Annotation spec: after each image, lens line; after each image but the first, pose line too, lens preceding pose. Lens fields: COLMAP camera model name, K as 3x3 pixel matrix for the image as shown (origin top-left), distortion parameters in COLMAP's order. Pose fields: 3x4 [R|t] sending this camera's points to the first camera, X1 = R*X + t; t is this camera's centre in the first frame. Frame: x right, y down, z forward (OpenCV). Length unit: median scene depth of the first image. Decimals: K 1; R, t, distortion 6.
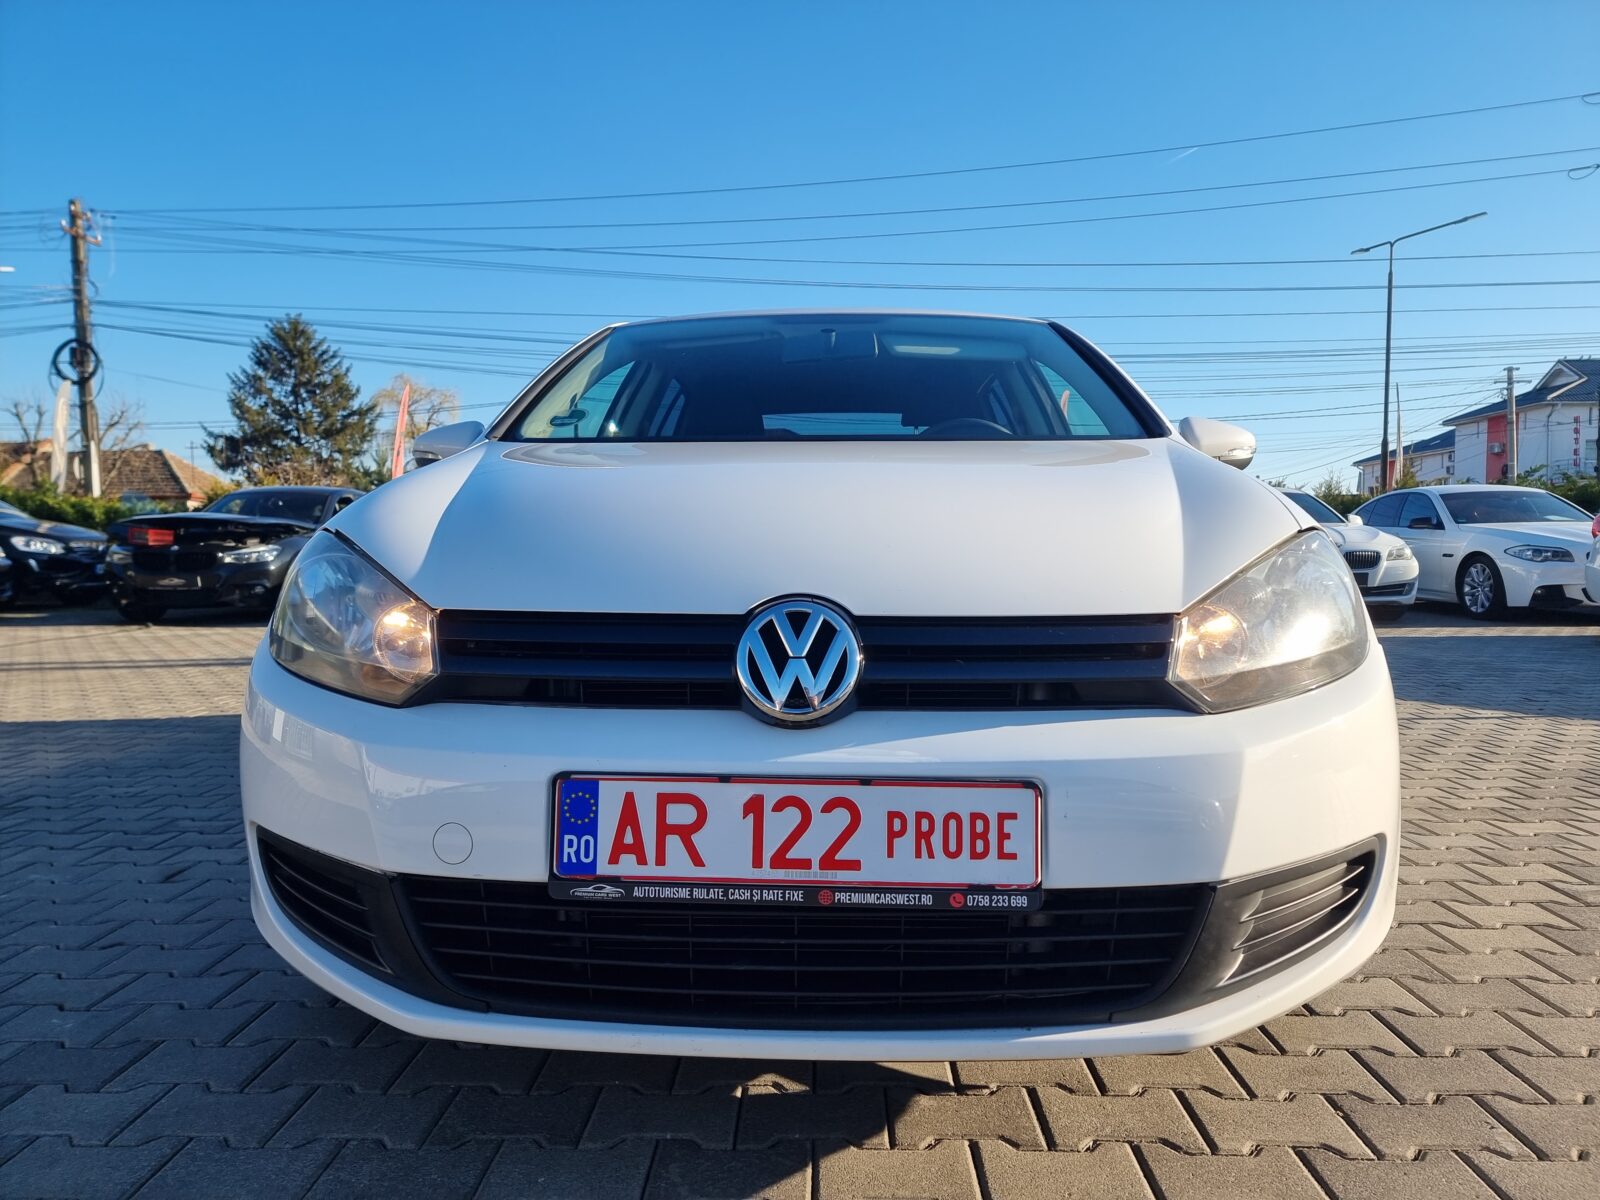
lens RADIAL K [[1115.2, 0, 794.6], [0, 1115.2, 641.3], [0, 0, 1]] dist [0.064589, -0.058007]
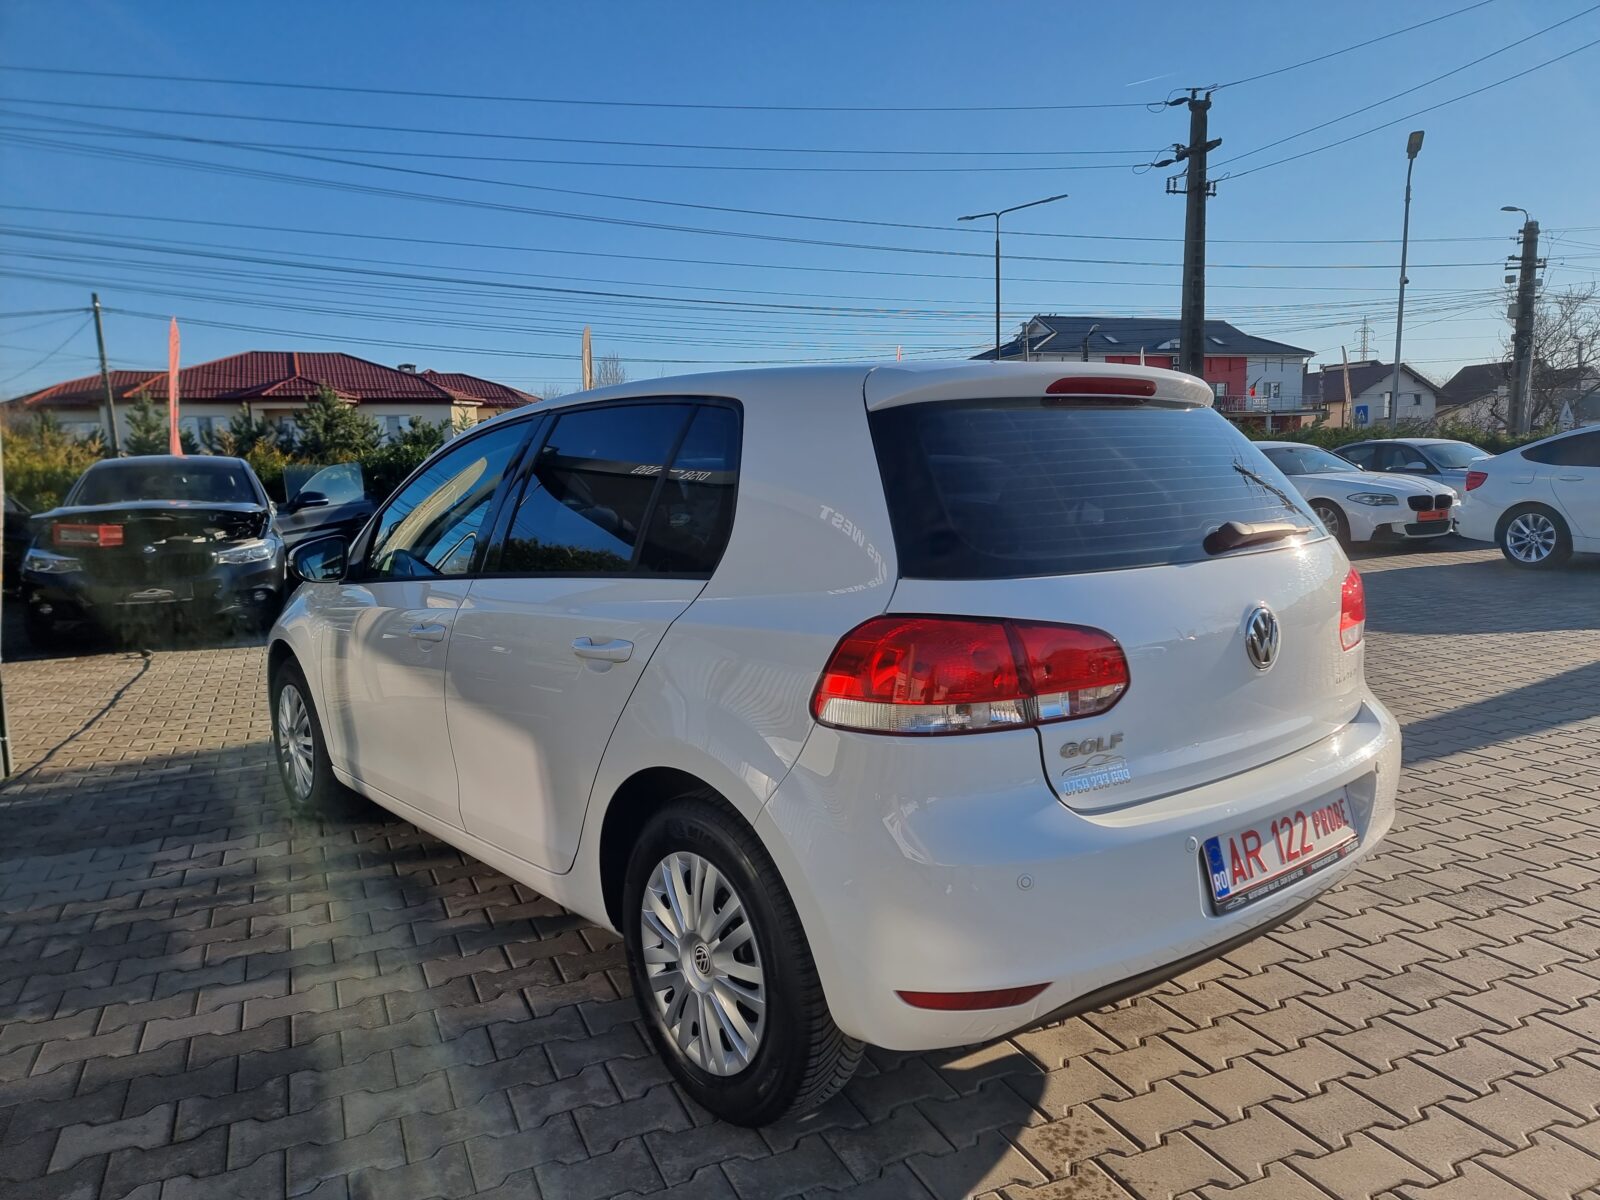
lens RADIAL K [[1115.2, 0, 797.1], [0, 1115.2, 638.3], [0, 0, 1]] dist [0.064589, -0.058007]
pose [[0.895379, -0.086673, 0.436789, -0.219503], [0.059643, 0.995379, 0.075252, -0.023784], [-0.441293, -0.041328, 0.896411, 0.052425]]
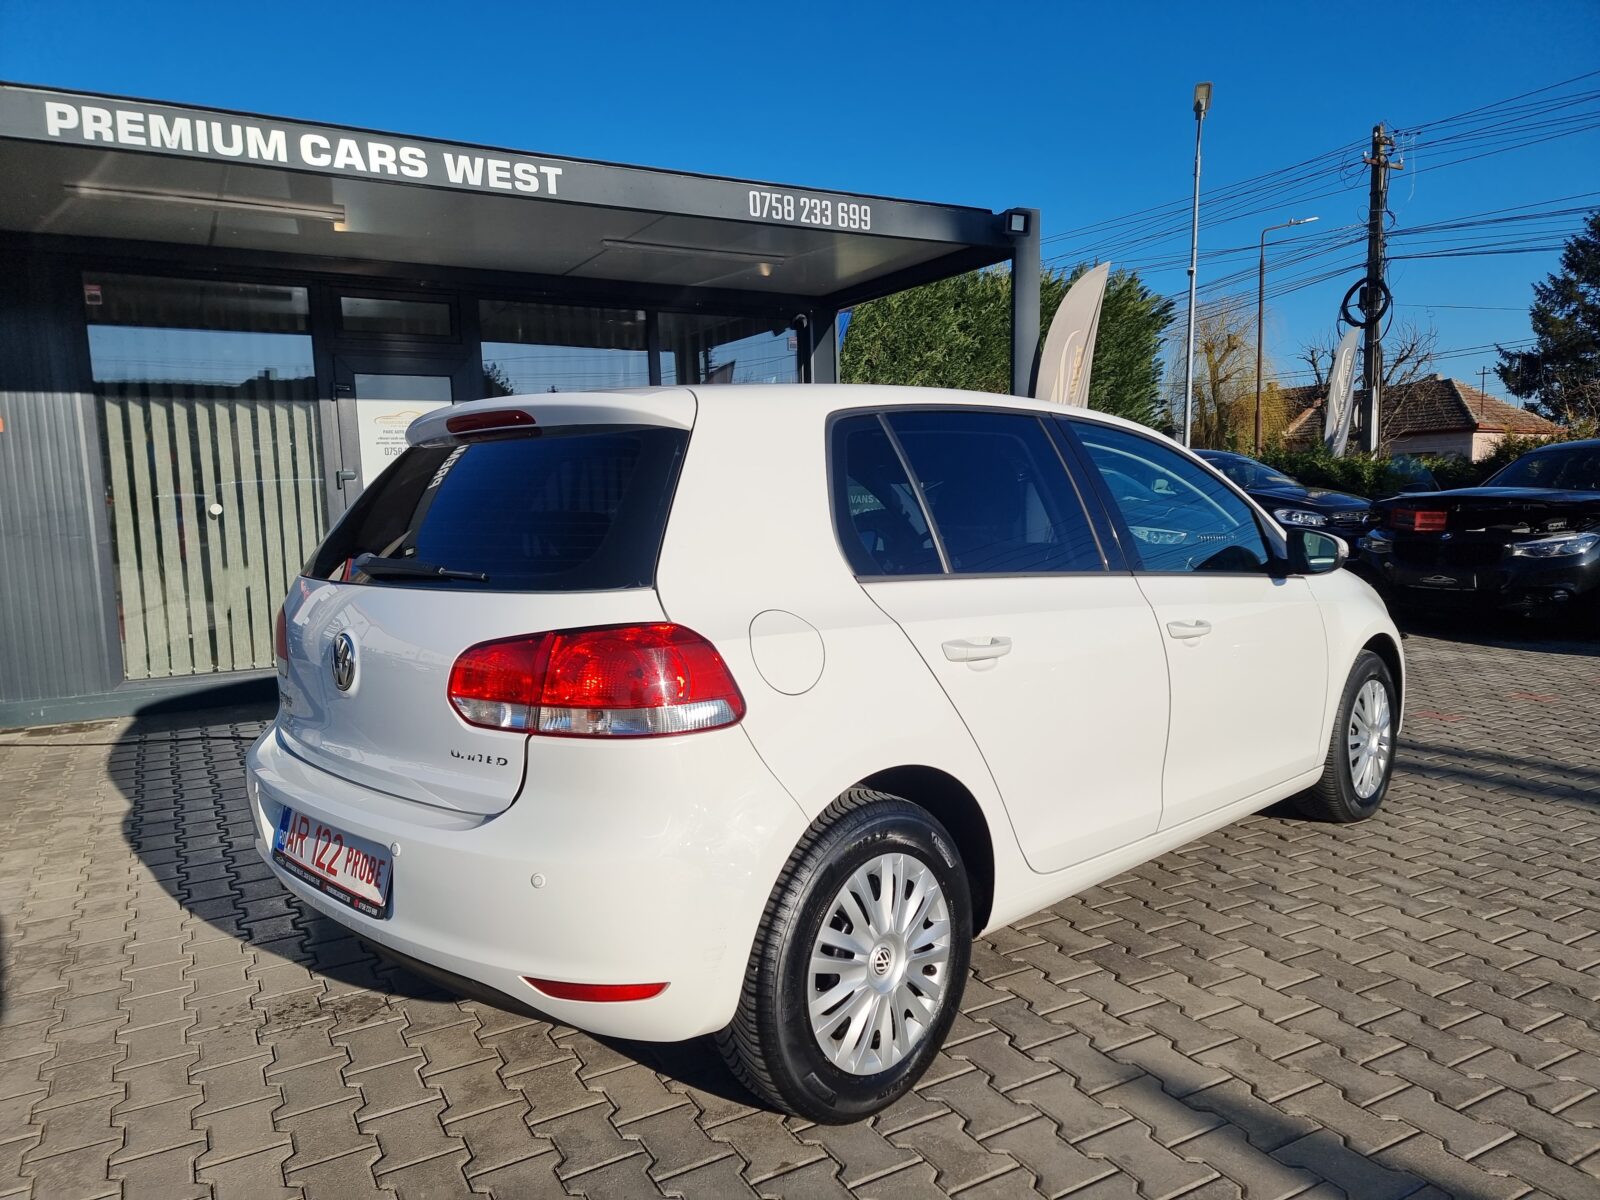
lens RADIAL K [[1115.2, 0, 803.2], [0, 1115.2, 630.3], [0, 0, 1]] dist [0.064589, -0.058007]
pose [[0.524319, 0.088120, -0.846950, -0.052361], [-0.041594, 0.996094, 0.077889, -0.026654], [0.850506, -0.005611, 0.525936, 0.097089]]
